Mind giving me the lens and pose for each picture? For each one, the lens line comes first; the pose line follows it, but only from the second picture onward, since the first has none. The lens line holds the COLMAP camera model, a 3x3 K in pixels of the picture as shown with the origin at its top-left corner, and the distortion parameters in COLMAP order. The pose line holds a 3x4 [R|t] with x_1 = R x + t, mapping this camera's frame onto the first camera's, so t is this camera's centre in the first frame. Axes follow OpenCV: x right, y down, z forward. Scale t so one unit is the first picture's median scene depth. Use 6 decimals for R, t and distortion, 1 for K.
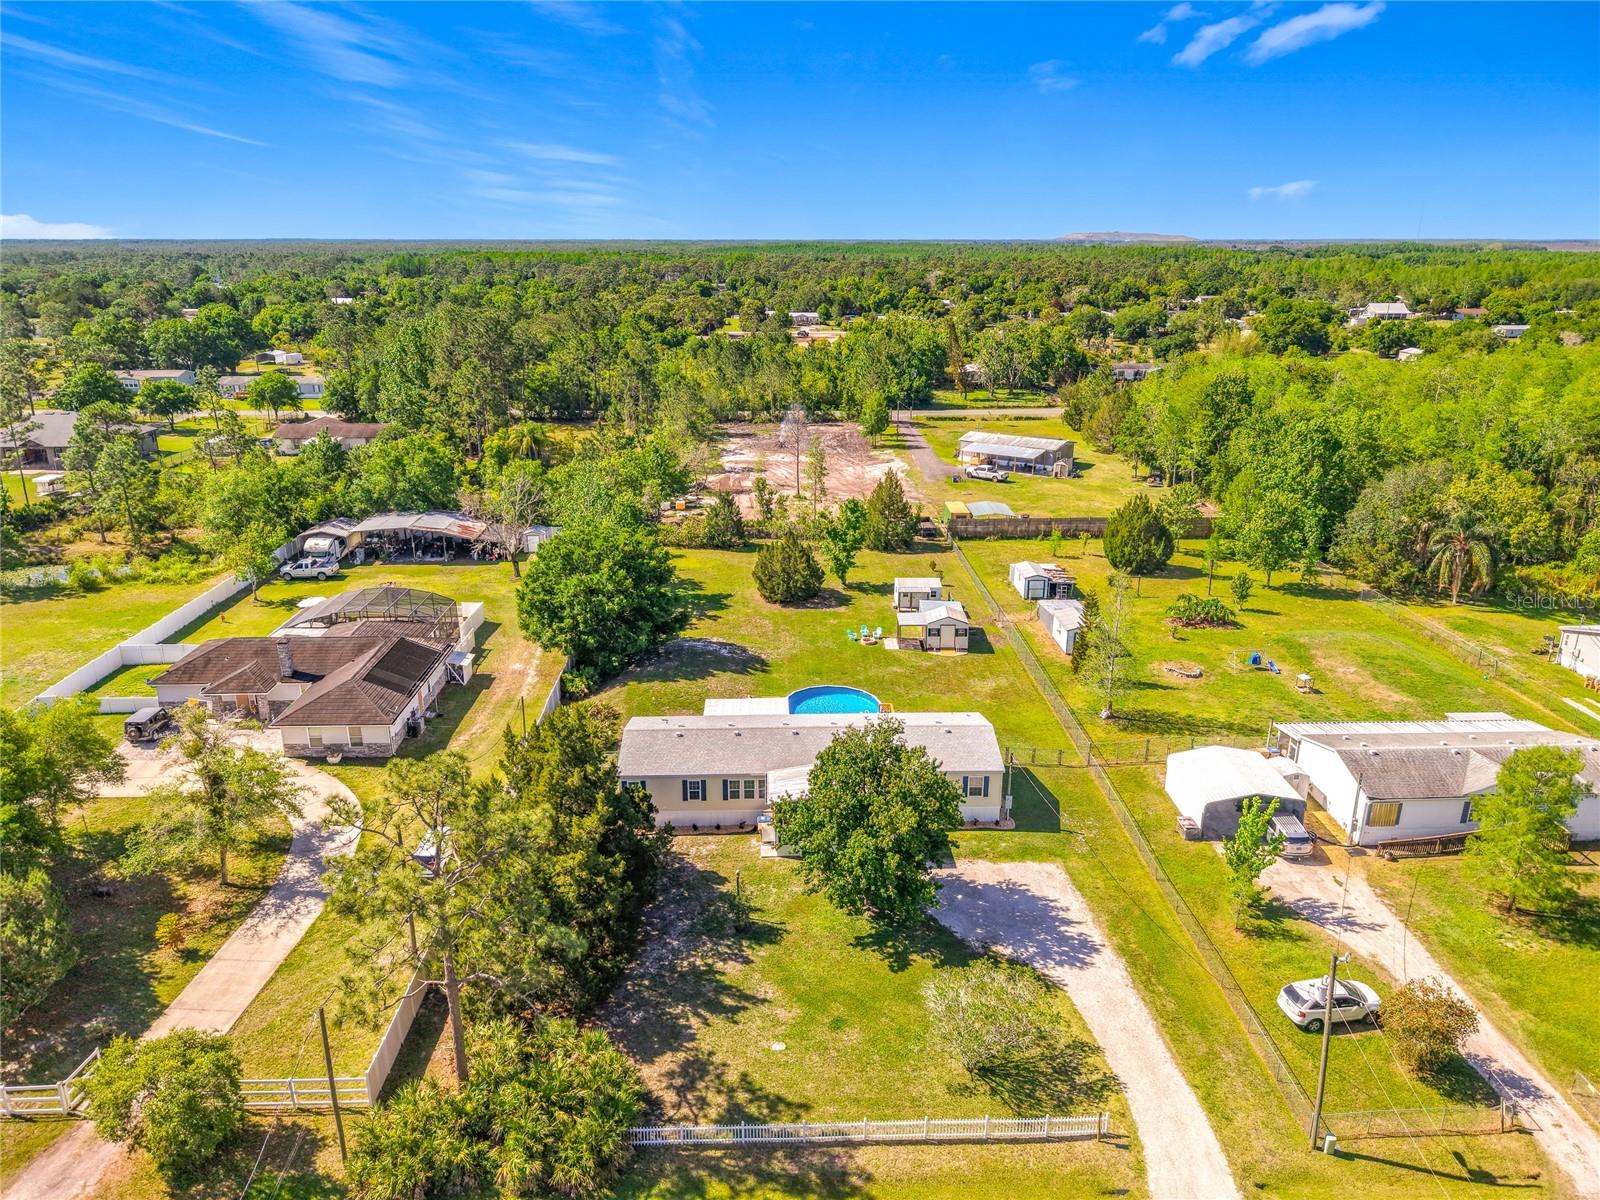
lens RADIAL K [[1102.2, 0, 800.0], [0, 1102.2, 600.0], [0, 0, 1]] dist [0.023069, -0.003135]
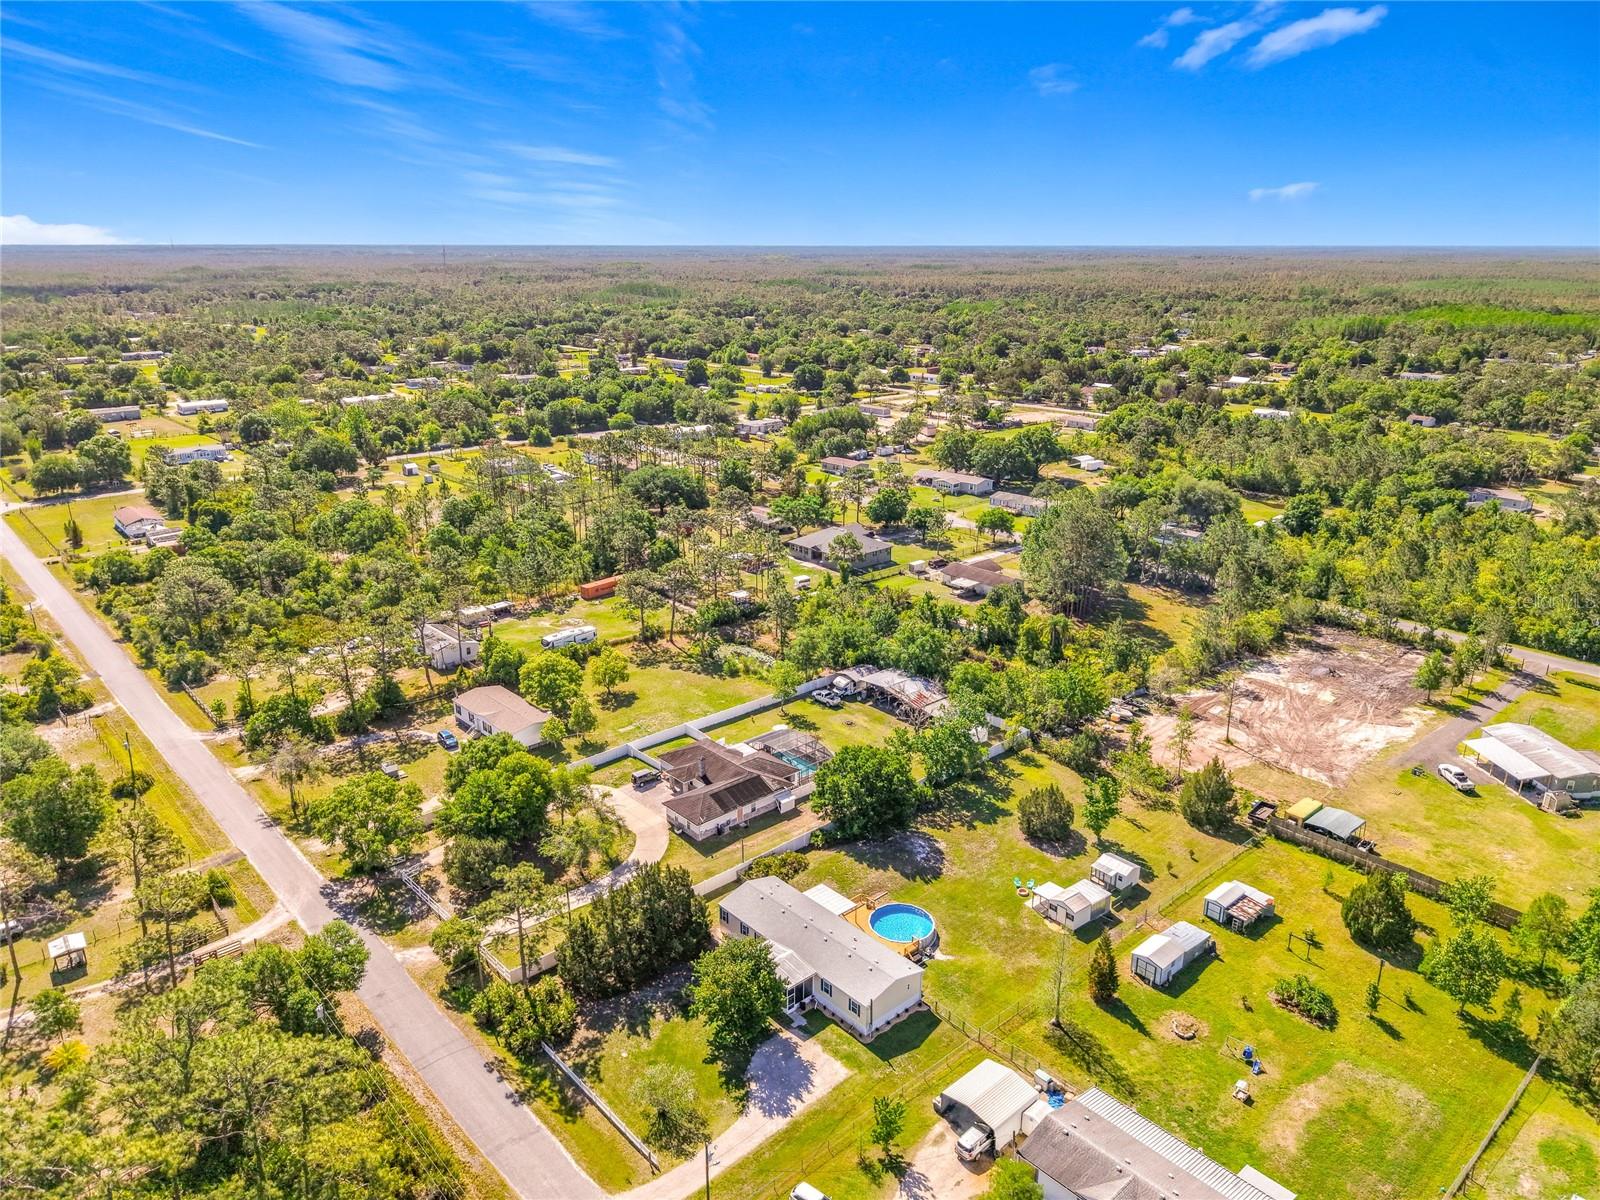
lens RADIAL K [[1102.2, 0, 800.0], [0, 1102.2, 600.0], [0, 0, 1]] dist [0.023069, -0.003135]
pose [[0.649865, 0.240853, -0.720879, 1.344913], [-0.242479, 0.964599, 0.103691, -0.662307], [0.720333, 0.107413, 0.685261, -0.287184]]
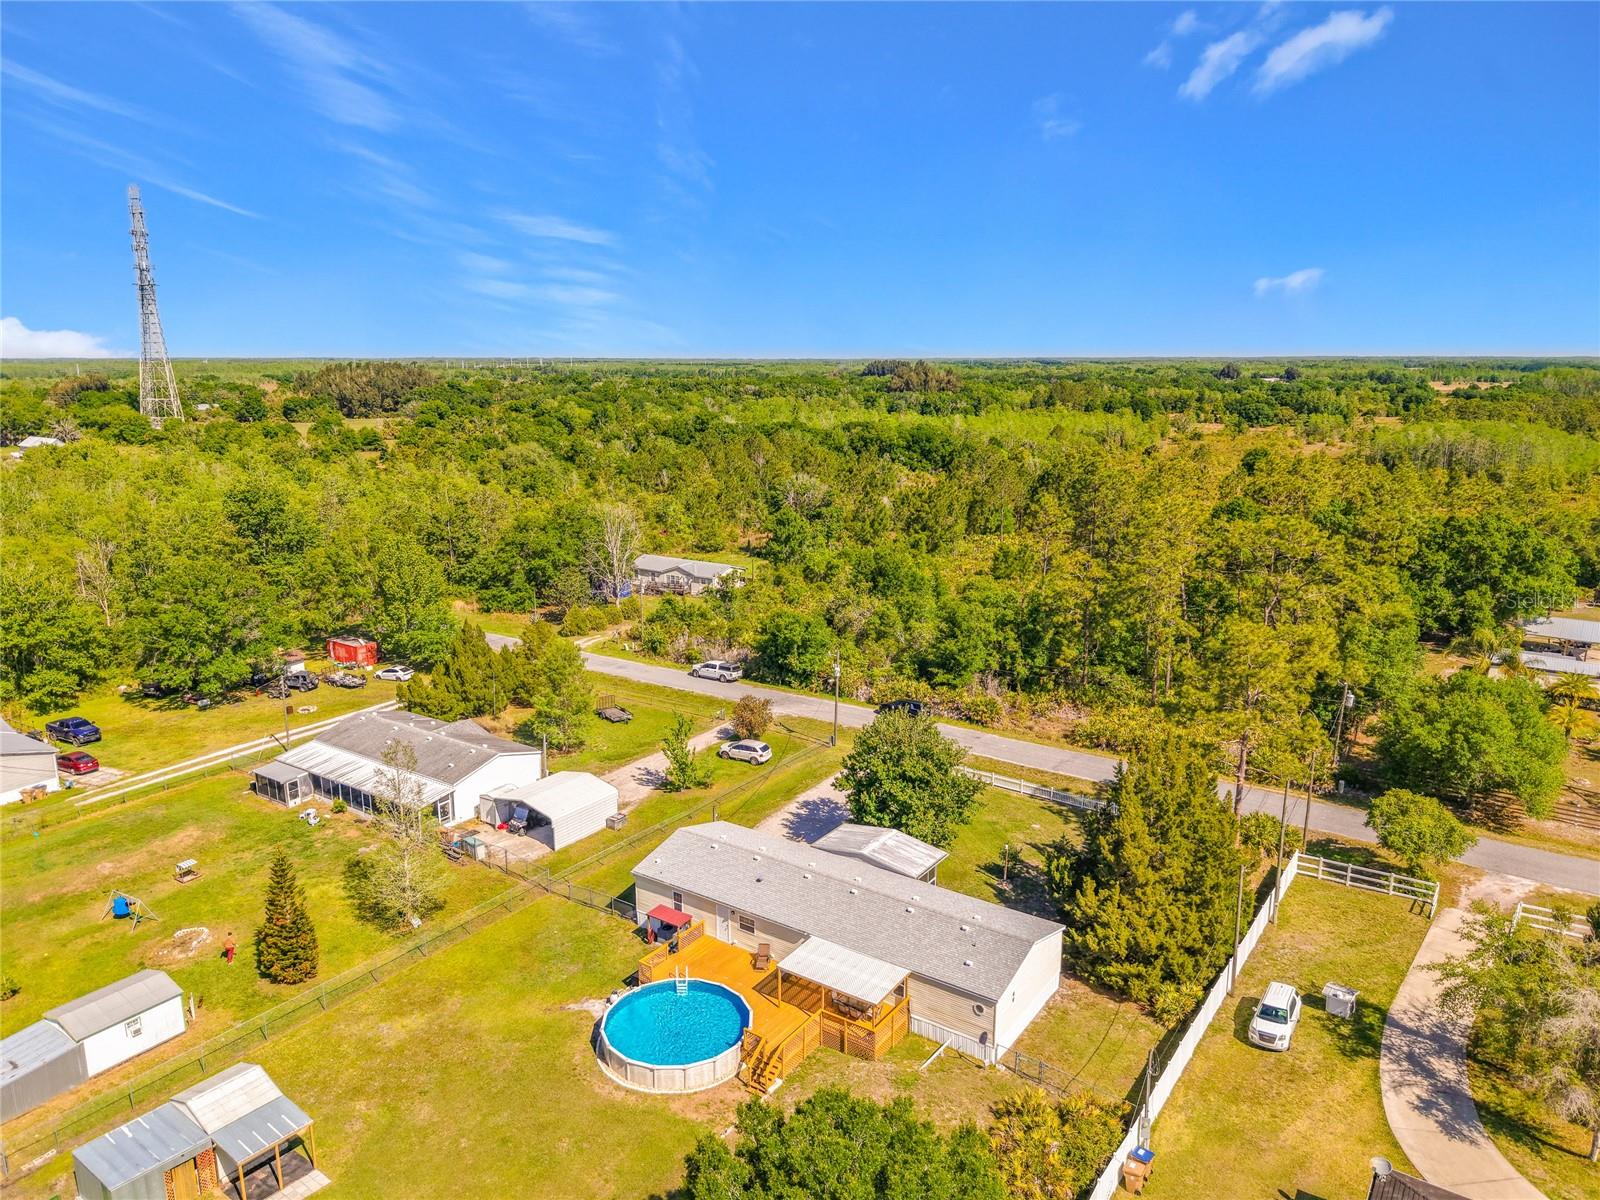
lens RADIAL K [[1102.2, 0, 800.0], [0, 1102.2, 600.0], [0, 0, 1]] dist [0.023069, -0.003135]
pose [[-0.802244, -0.134979, 0.581537, -0.555902], [0.186577, 0.868623, 0.459002, -0.605116], [-0.567092, 0.476733, -0.671664, 1.853707]]
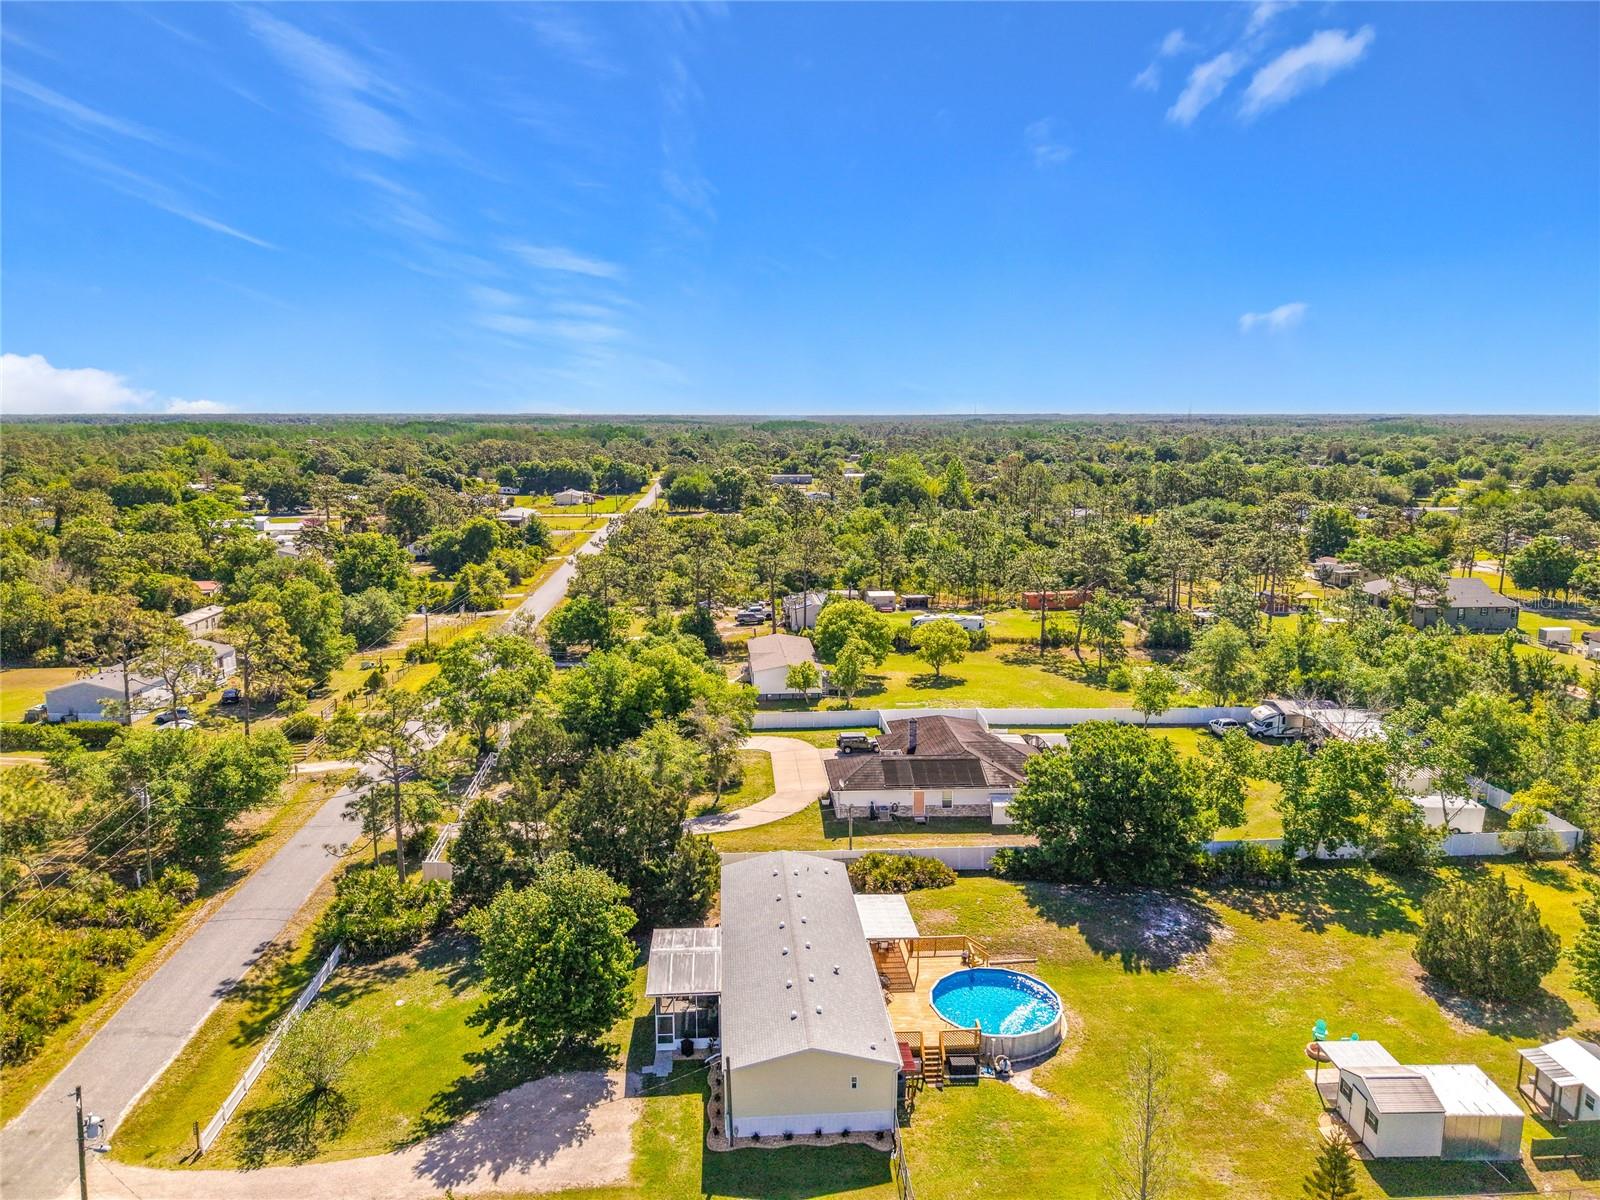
lens RADIAL K [[1101.0, 0, 791.1], [0, 1101.0, 594.2], [0, 0, 1]] dist [-0.006491, -0.001529]
pose [[0.036906, 0.164354, -0.985711, 1.052256], [-0.312049, 0.938955, 0.144875, -0.338718], [0.949349, 0.302243, 0.085939, 1.030211]]
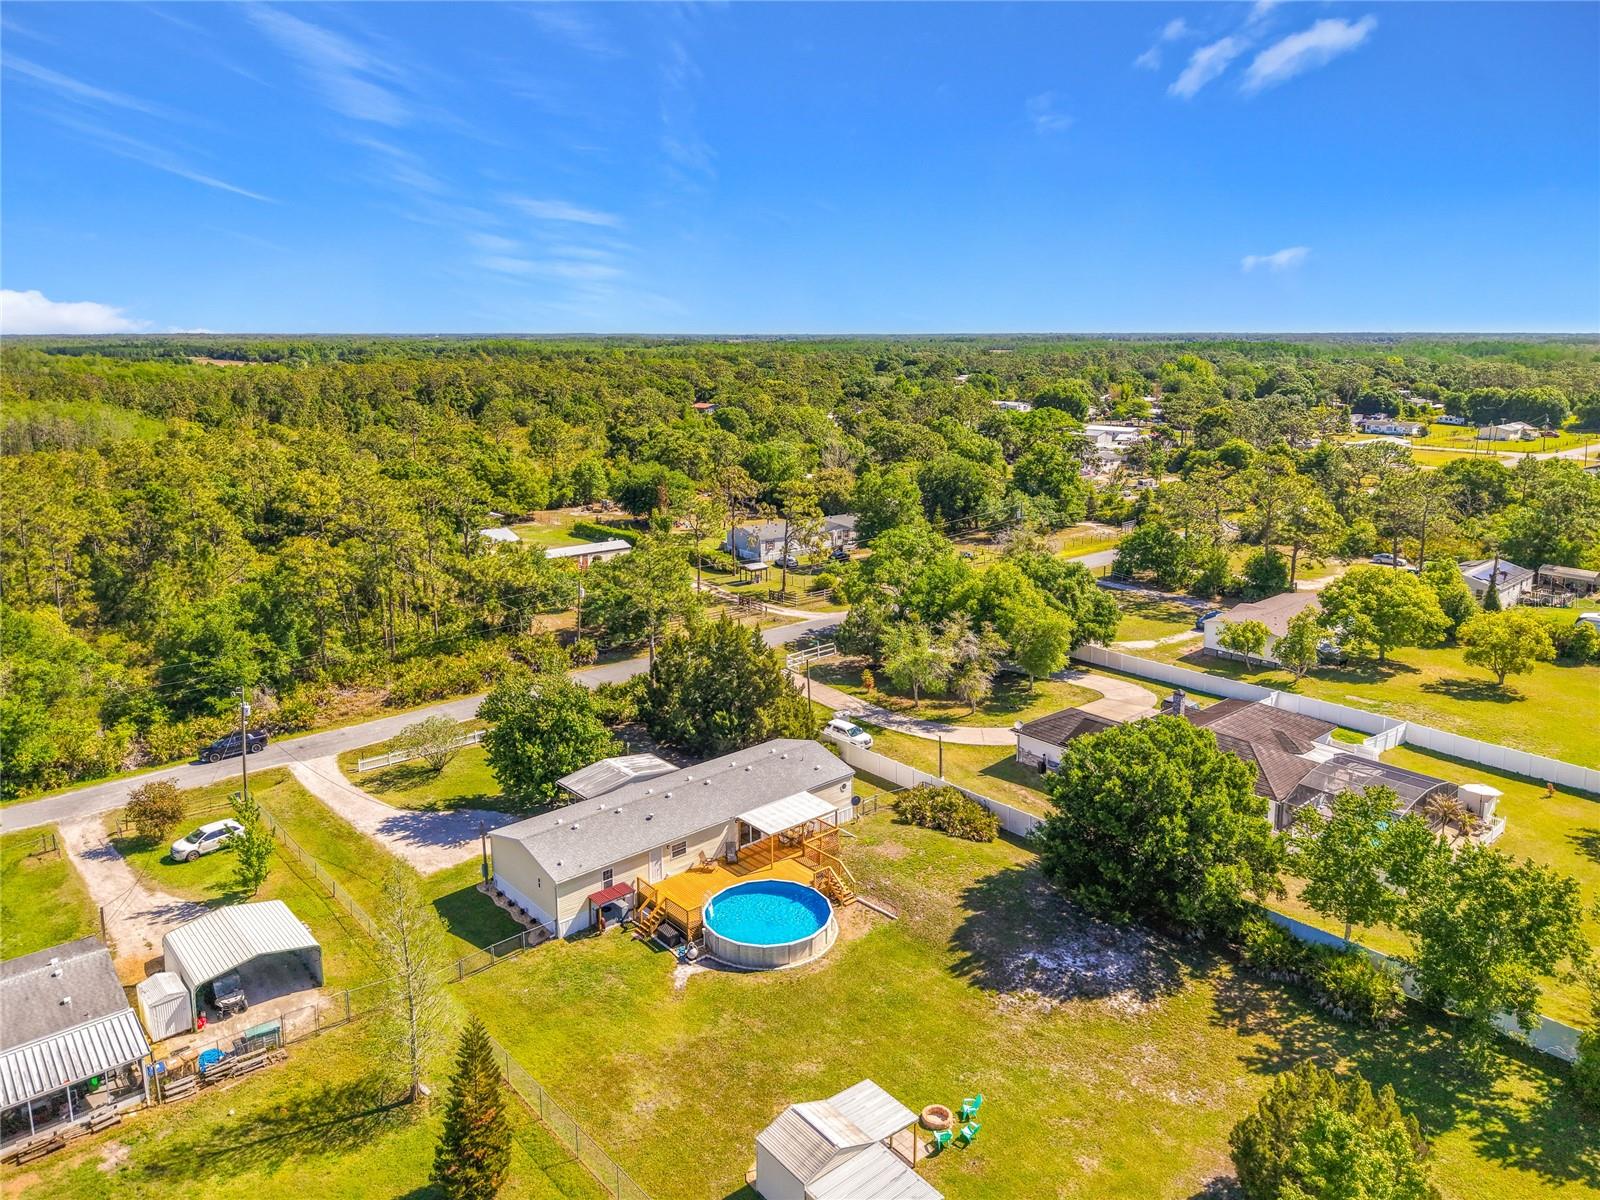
lens RADIAL K [[1132.7, 0, 800.2], [0, 1132.7, 546.8], [0, 0, 1]] dist [0.013545, -0.002533]
pose [[-0.771530, 0.124416, -0.623909, 0.688510], [-0.197286, 0.885556, 0.420557, -0.678783], [0.604830, 0.447561, -0.658687, 2.052492]]
